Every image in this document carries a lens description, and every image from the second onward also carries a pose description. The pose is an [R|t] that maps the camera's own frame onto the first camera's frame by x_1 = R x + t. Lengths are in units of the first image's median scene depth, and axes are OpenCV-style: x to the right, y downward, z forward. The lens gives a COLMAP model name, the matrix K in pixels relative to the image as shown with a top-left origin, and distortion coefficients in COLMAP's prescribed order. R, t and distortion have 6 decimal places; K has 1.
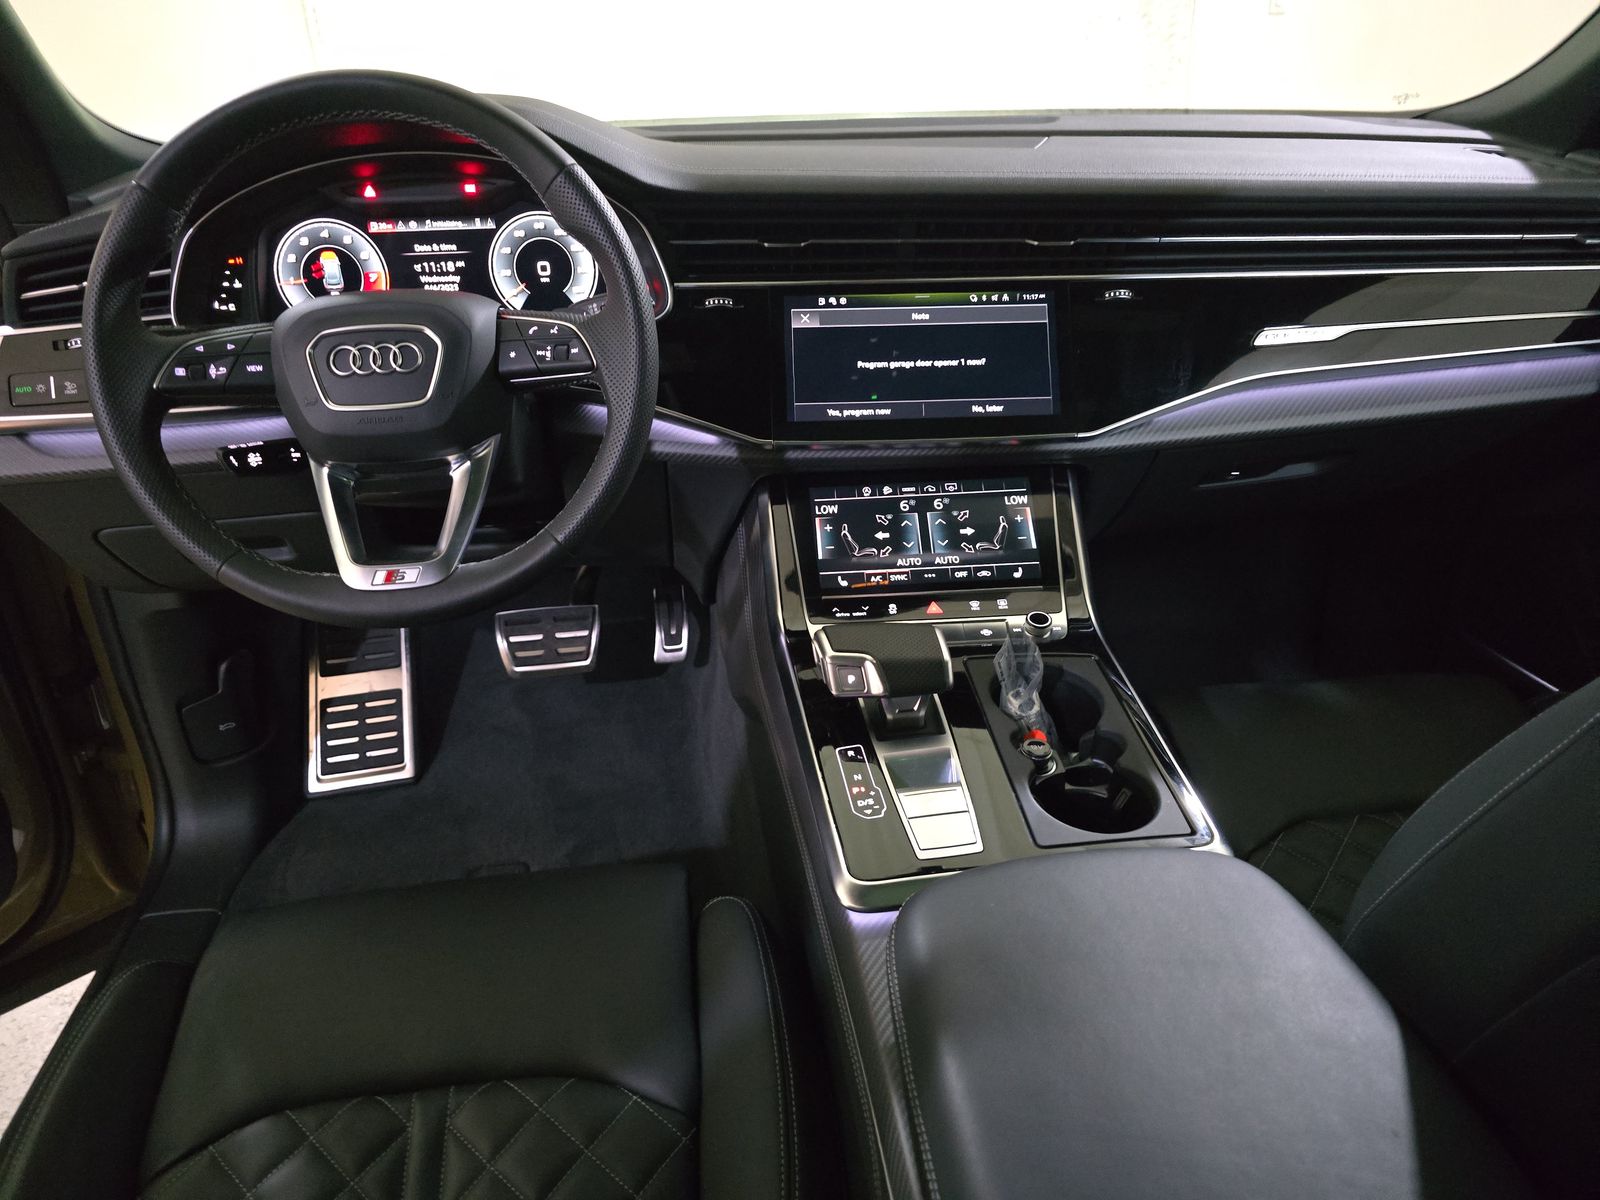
lens RADIAL K [[1050.0, 0, 800.0], [0, 1050.0, 600.0], [0, 0, 1]] dist [0.021766, -0.020707]
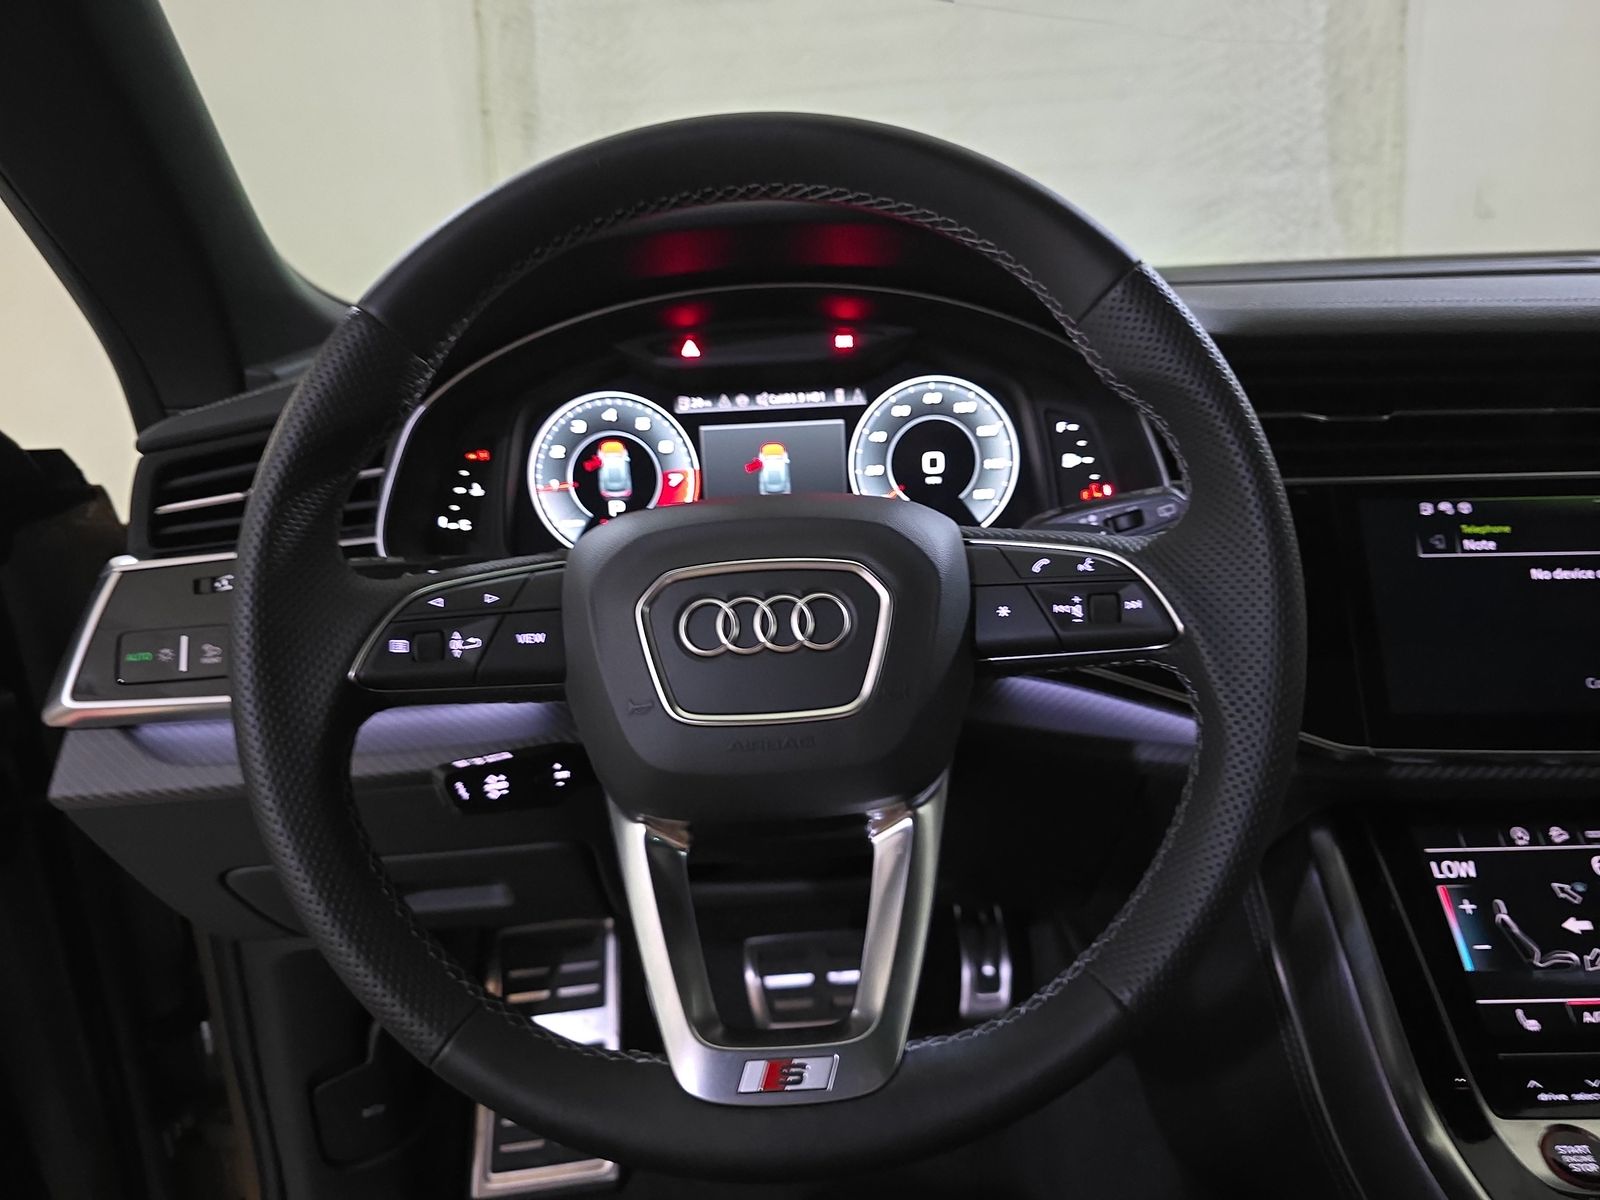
lens RADIAL K [[1050.0, 0, 800.0], [0, 1050.0, 600.0], [0, 0, 1]] dist [0.021766, -0.020707]
pose [[0.994238, 0.002887, -0.107153, -0.267726], [-0.023326, 0.981509, -0.189990, -0.116019], [0.104623, 0.191395, 0.975921, 0.405905]]
